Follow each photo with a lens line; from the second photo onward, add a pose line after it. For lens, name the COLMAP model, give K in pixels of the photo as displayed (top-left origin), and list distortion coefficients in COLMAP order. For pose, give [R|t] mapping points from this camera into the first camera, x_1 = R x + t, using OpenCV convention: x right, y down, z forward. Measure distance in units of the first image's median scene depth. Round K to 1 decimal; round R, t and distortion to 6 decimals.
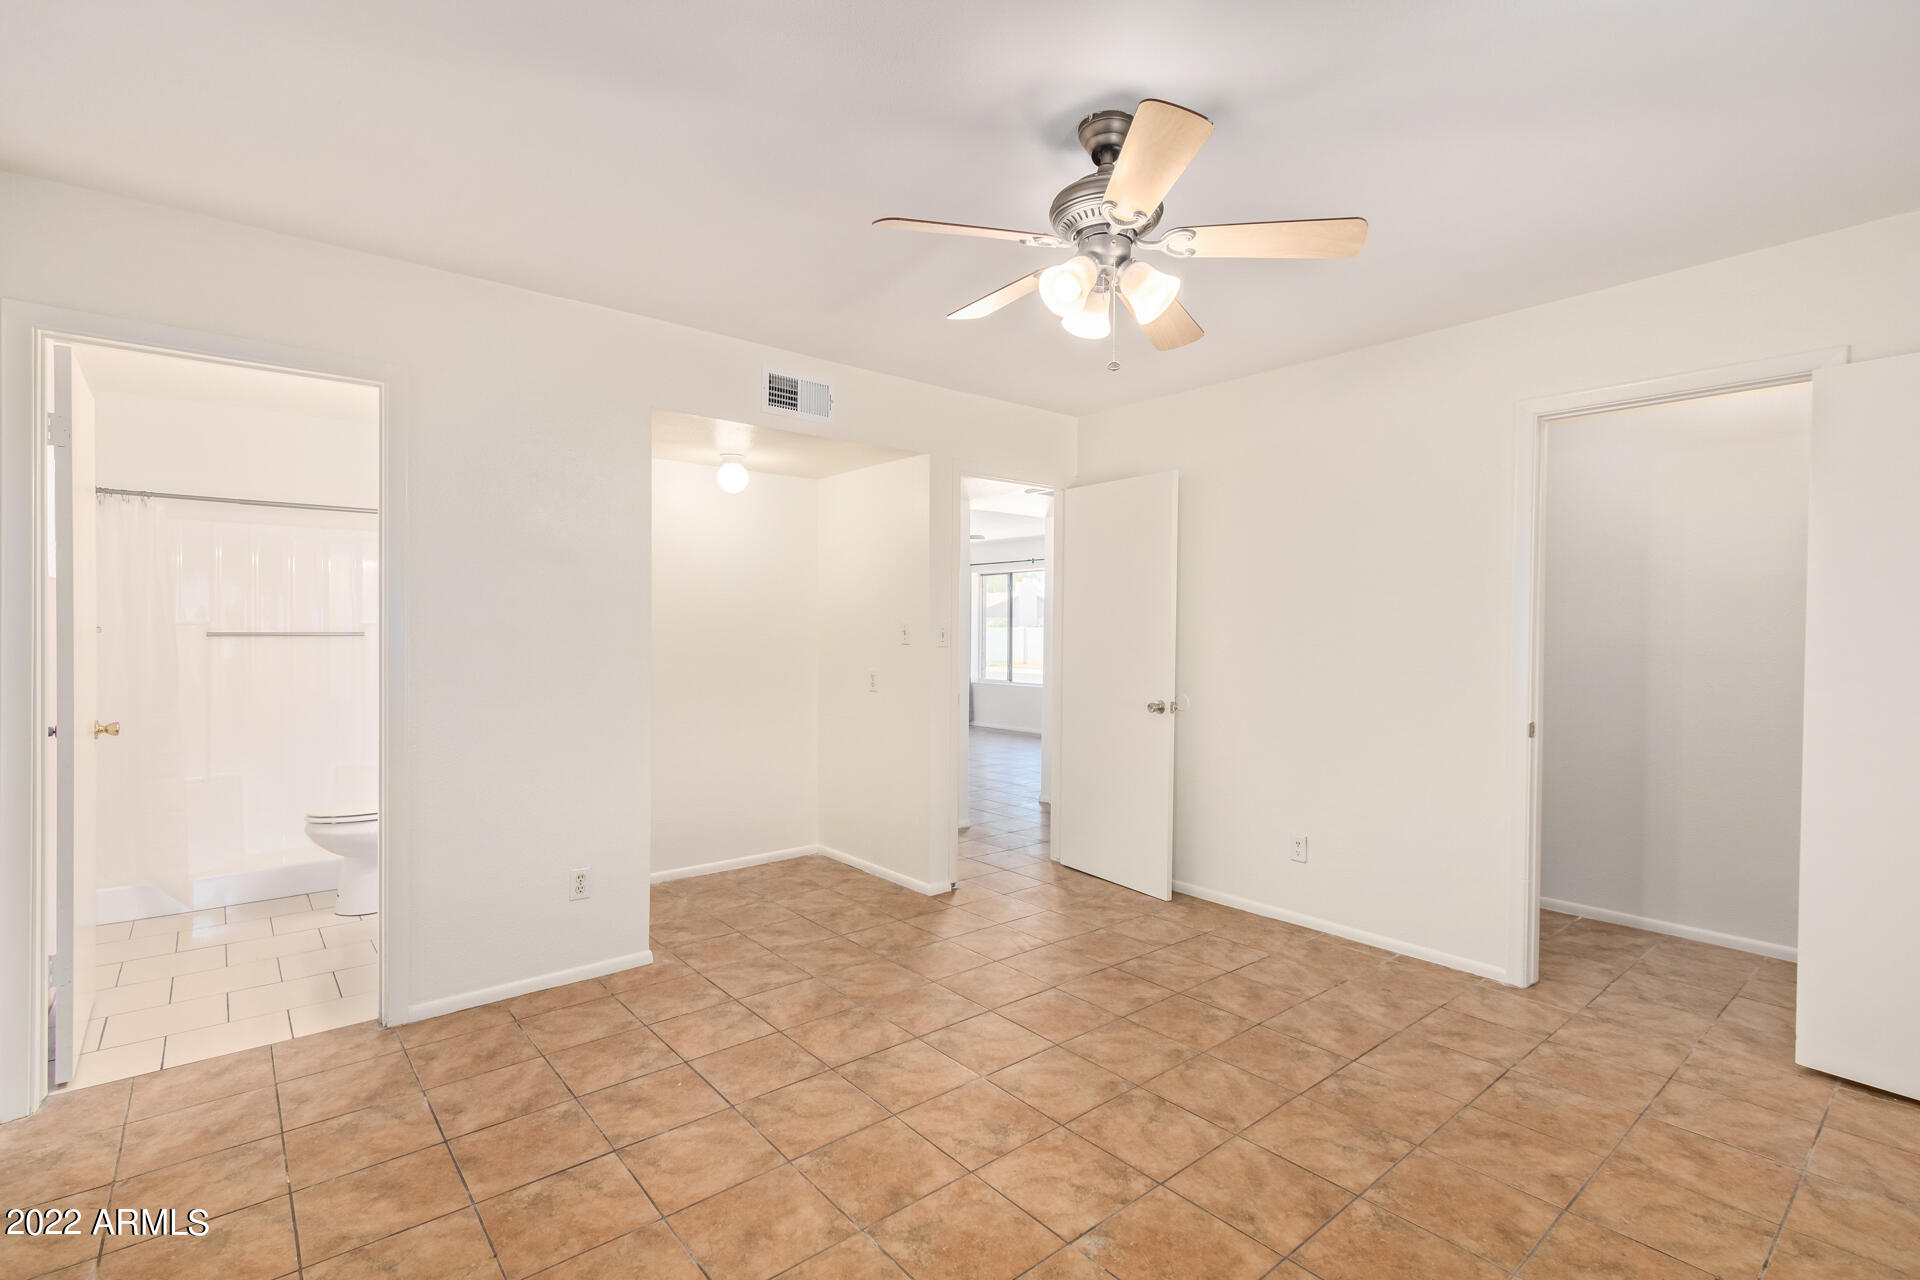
lens RADIAL K [[890.1, 0, 959.3], [0, 890.1, 635.1], [0, 0, 1]] dist [0.005836, -0.001968]
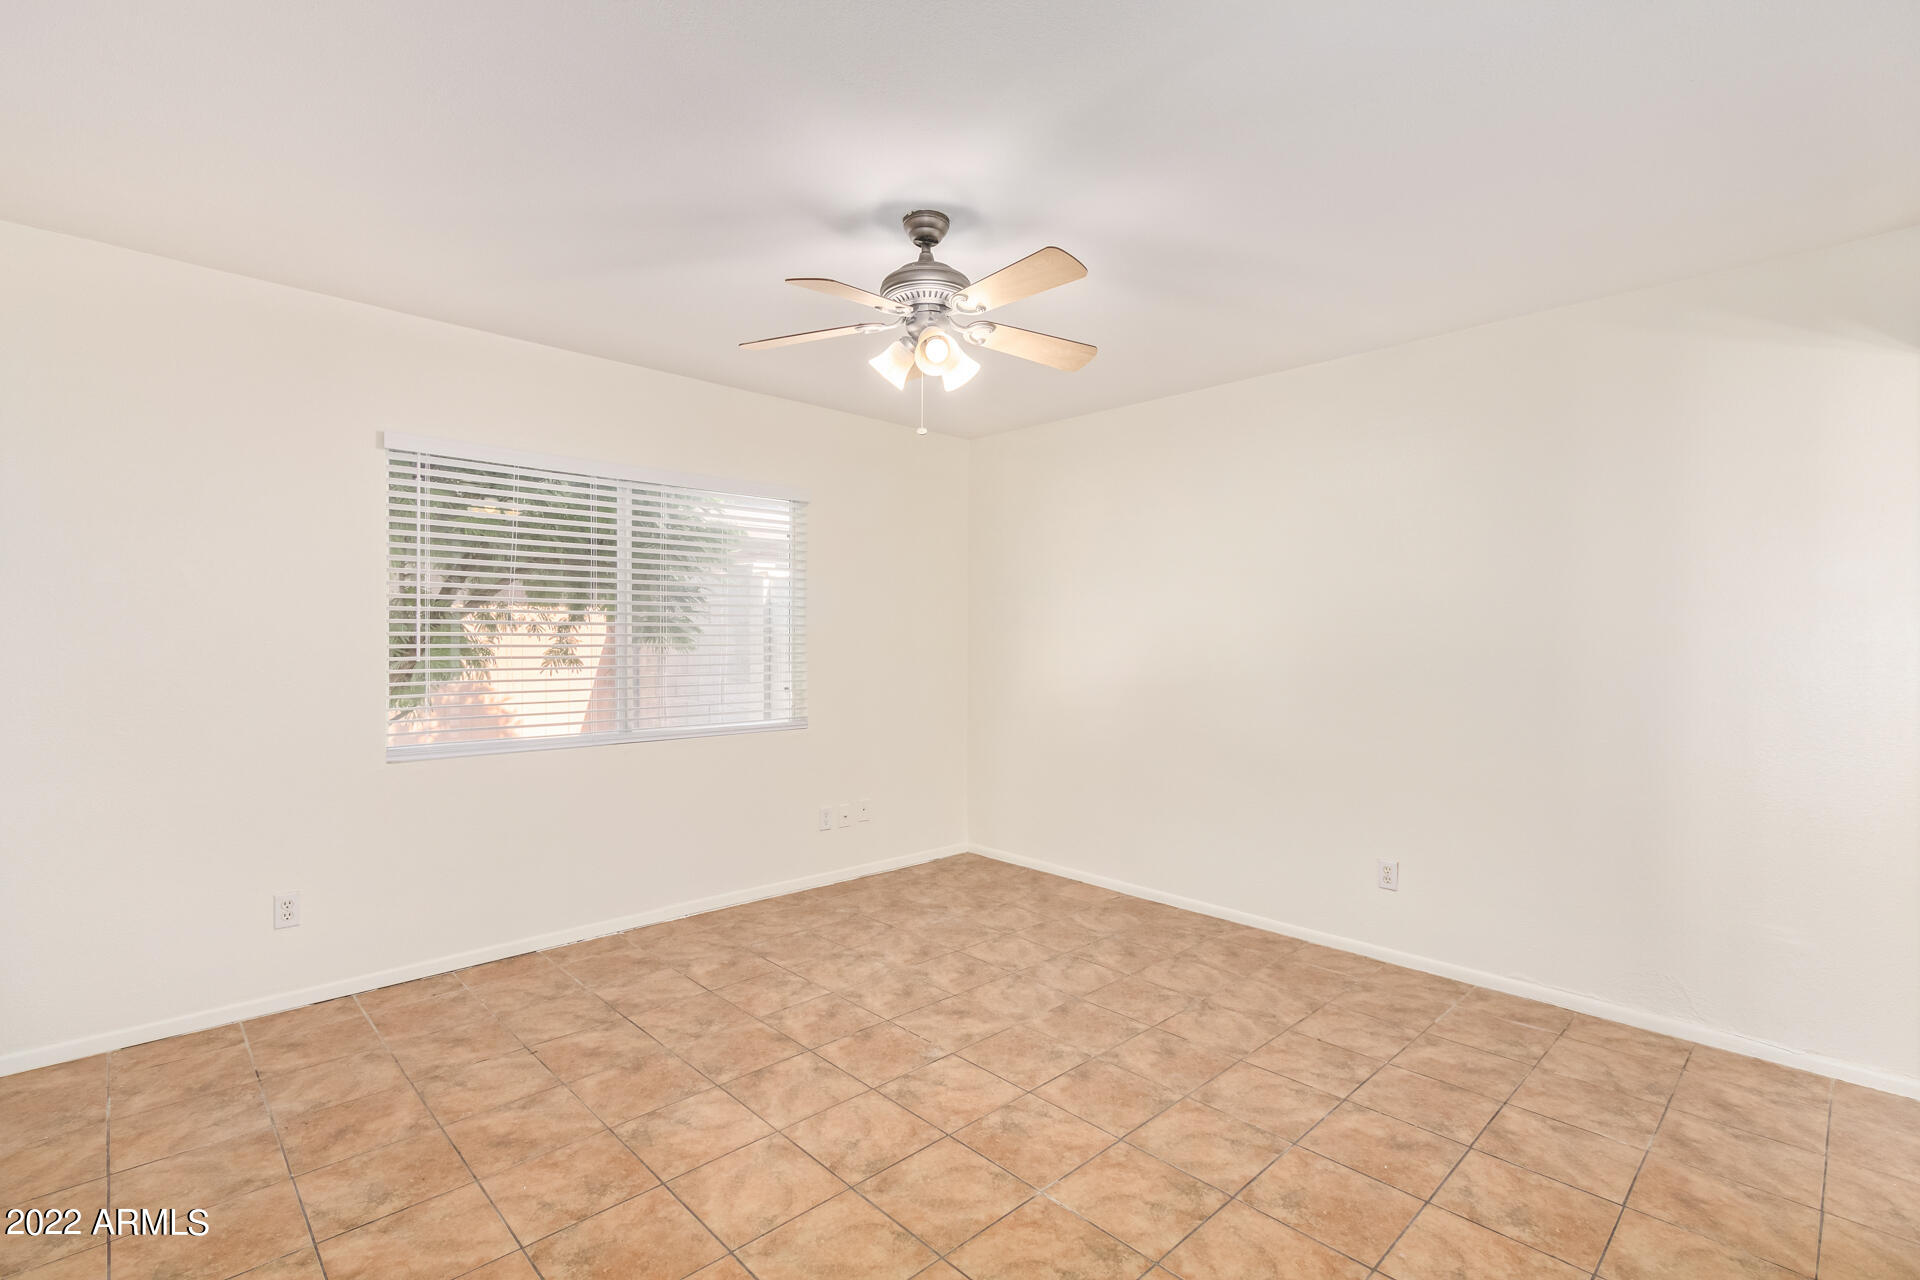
lens RADIAL K [[890.1, 0, 960.7], [0, 890.1, 638.7], [0, 0, 1]] dist [0.005836, -0.001968]
pose [[-0.997533, -0.010102, -0.069466, 0.178692], [-0.010840, 0.999889, 0.010247, -0.013277], [0.069355, 0.010974, -0.997532, 2.015243]]
